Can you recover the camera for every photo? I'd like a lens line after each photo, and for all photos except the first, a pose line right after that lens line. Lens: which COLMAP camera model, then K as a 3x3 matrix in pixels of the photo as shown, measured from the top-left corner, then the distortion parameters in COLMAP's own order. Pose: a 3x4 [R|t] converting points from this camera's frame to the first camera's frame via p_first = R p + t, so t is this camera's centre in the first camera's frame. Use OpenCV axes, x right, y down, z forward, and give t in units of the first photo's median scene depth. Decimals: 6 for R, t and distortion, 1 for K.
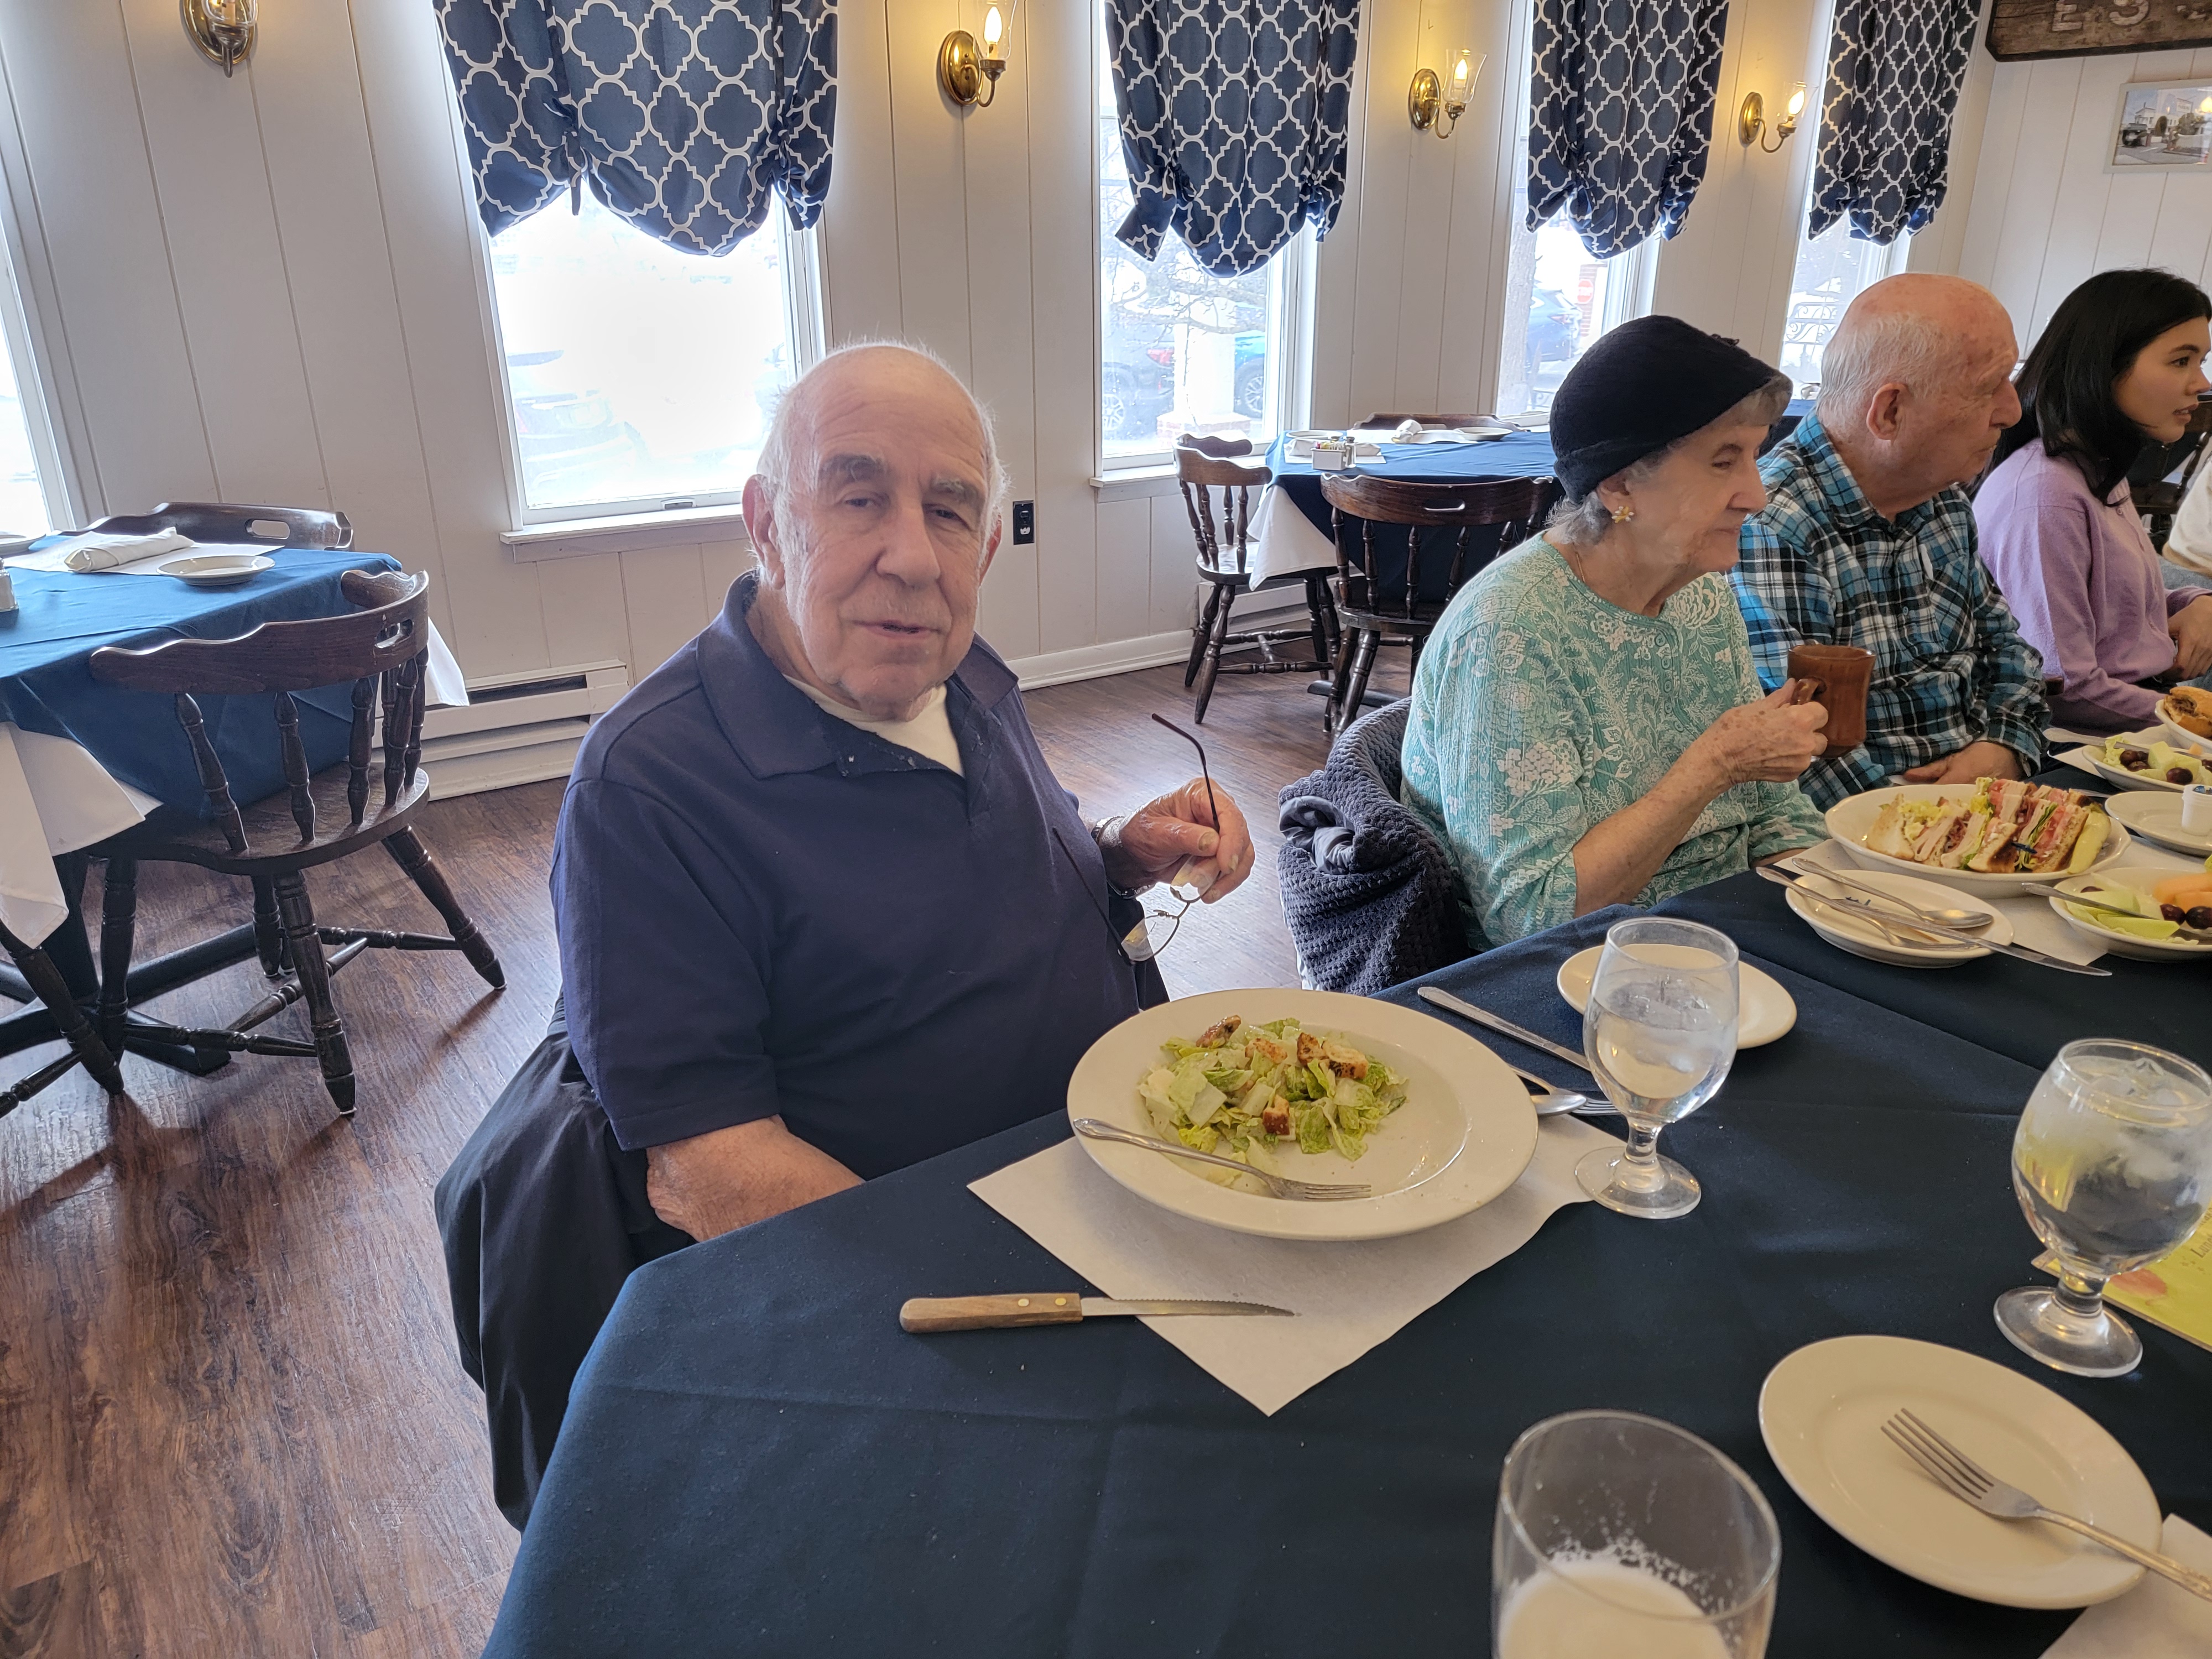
lens RADIAL K [[1541.7, 0, 1122.3], [0, 1541.7, 840.0], [0, 0, 1]] dist [0.071656, -0.050900]
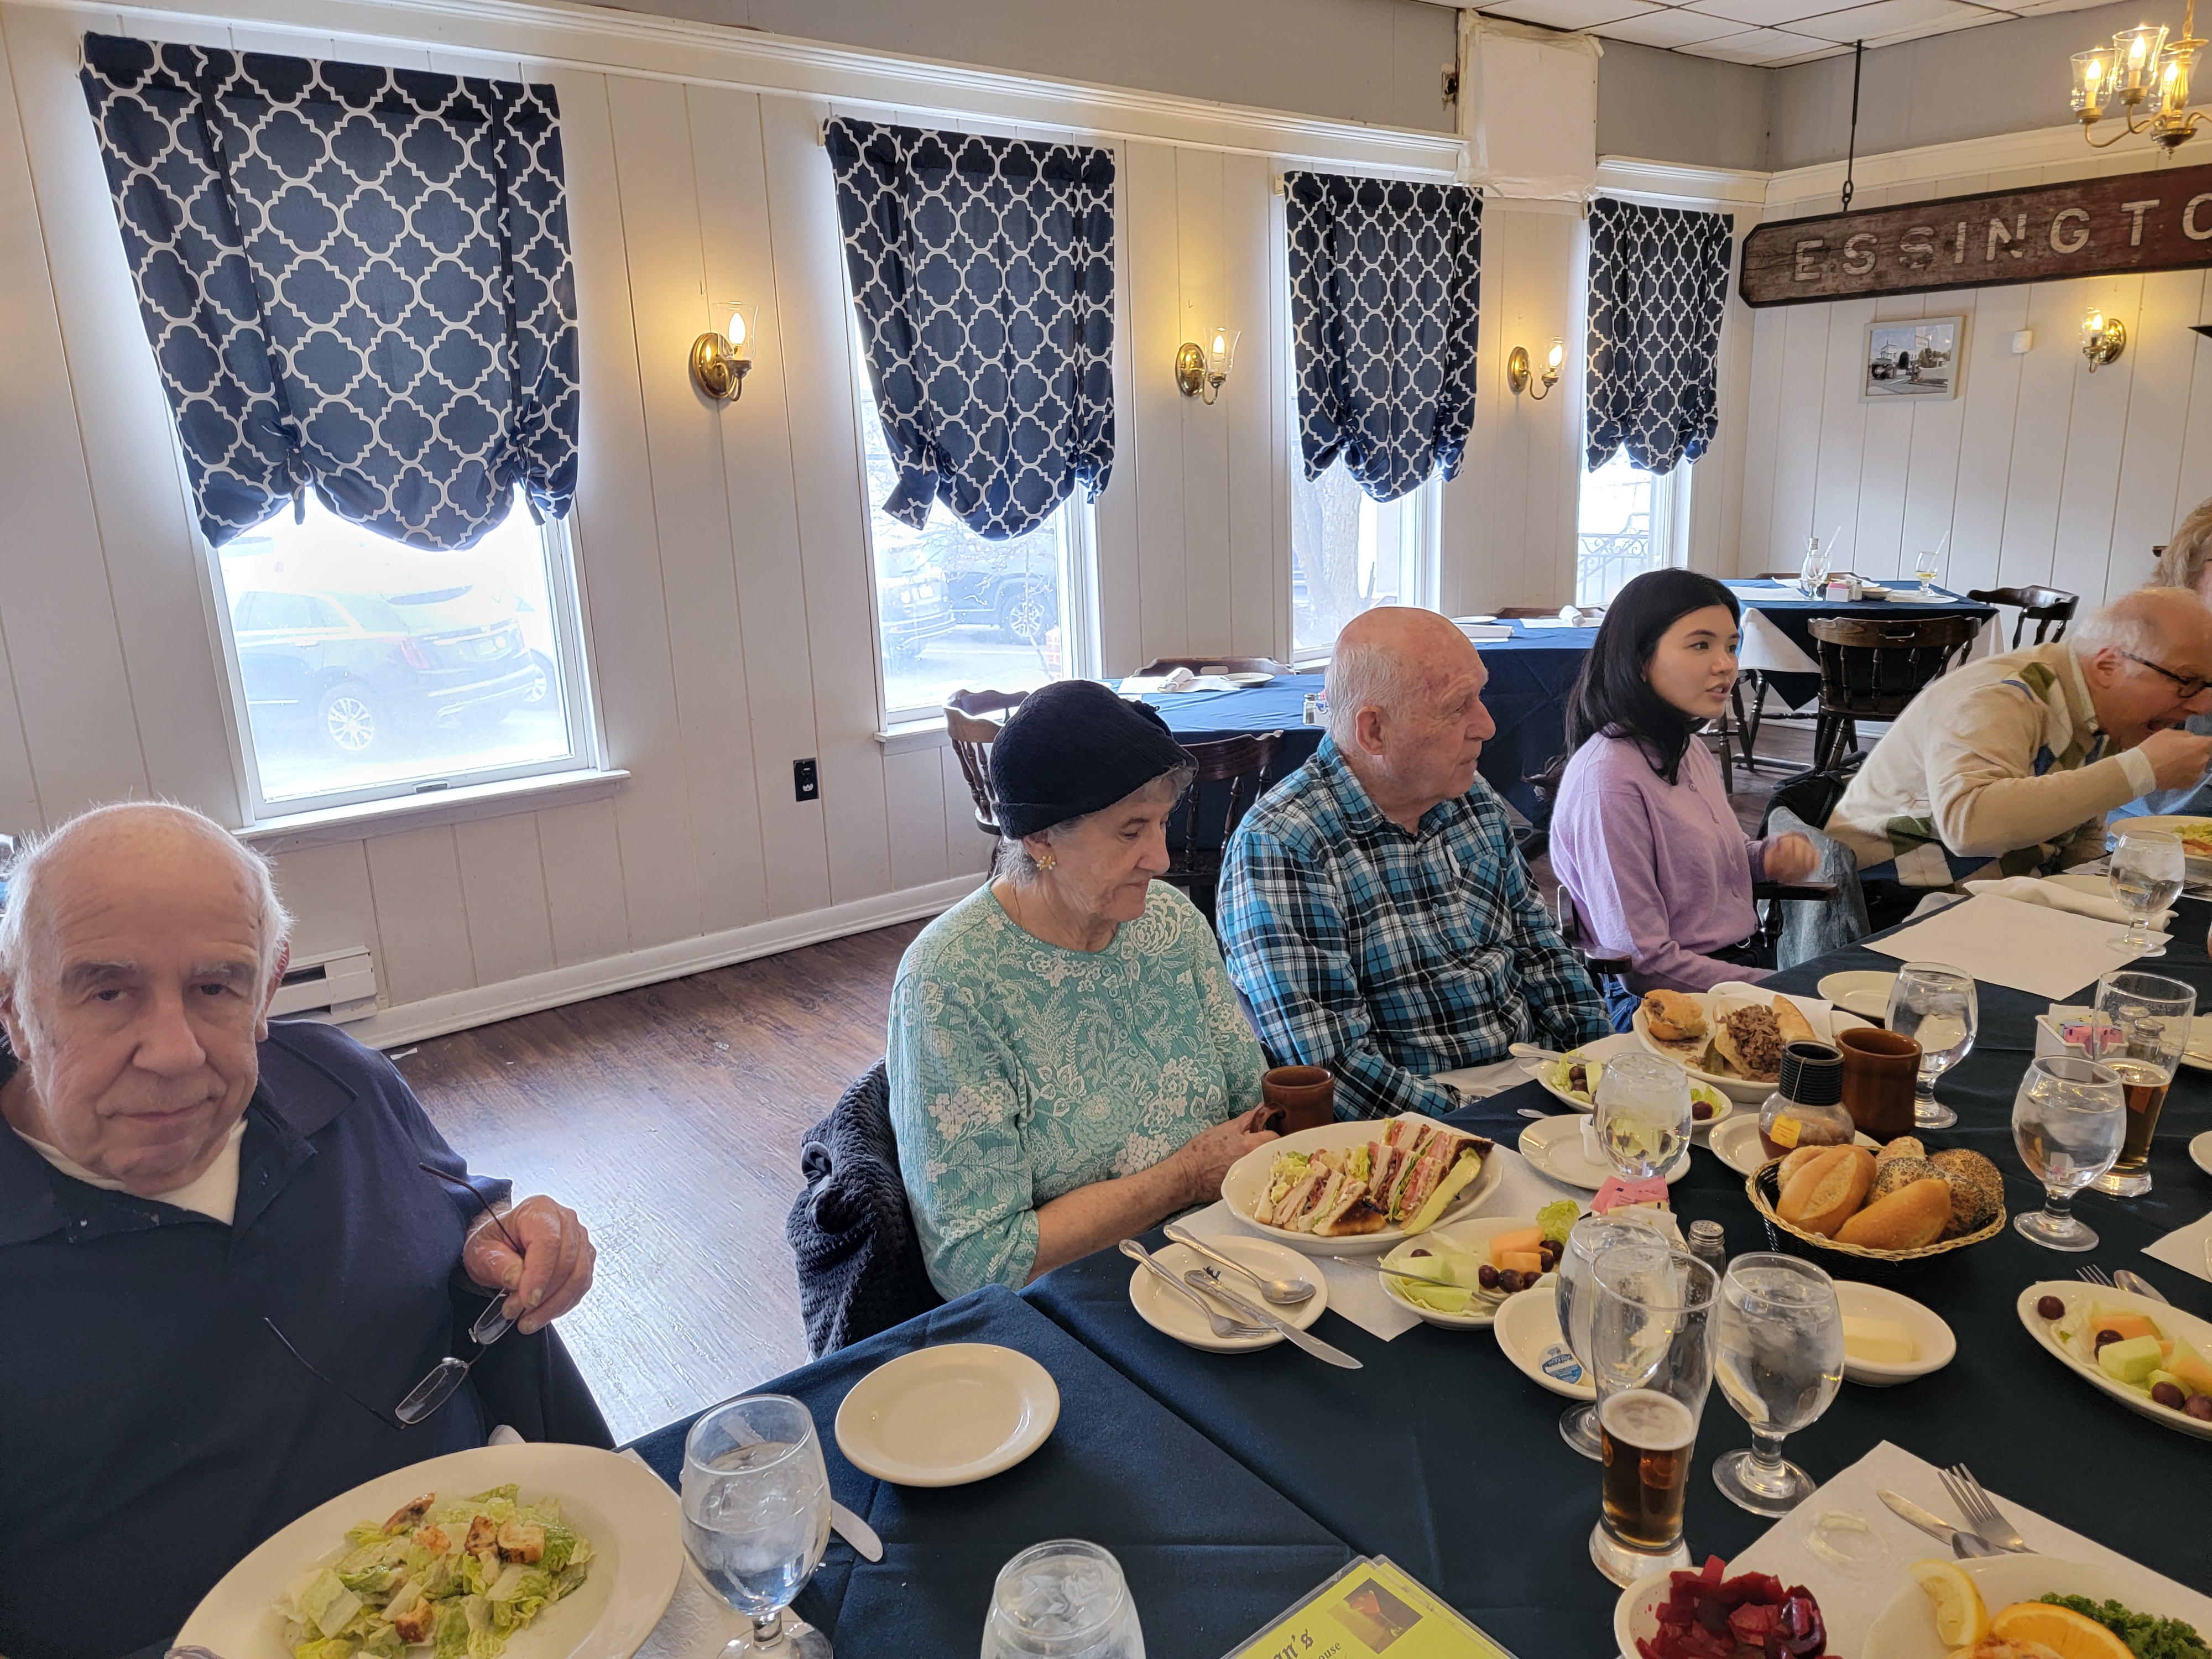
lens RADIAL K [[1541.7, 0, 1146.4], [0, 1541.7, 823.1], [0, 0, 1]] dist [0.071656, -0.050900]
pose [[0.998349, -0.045717, 0.034782, 0.146391], [0.049896, 0.990164, -0.130709, -0.041765], [-0.028464, 0.132229, 0.990810, -0.003756]]
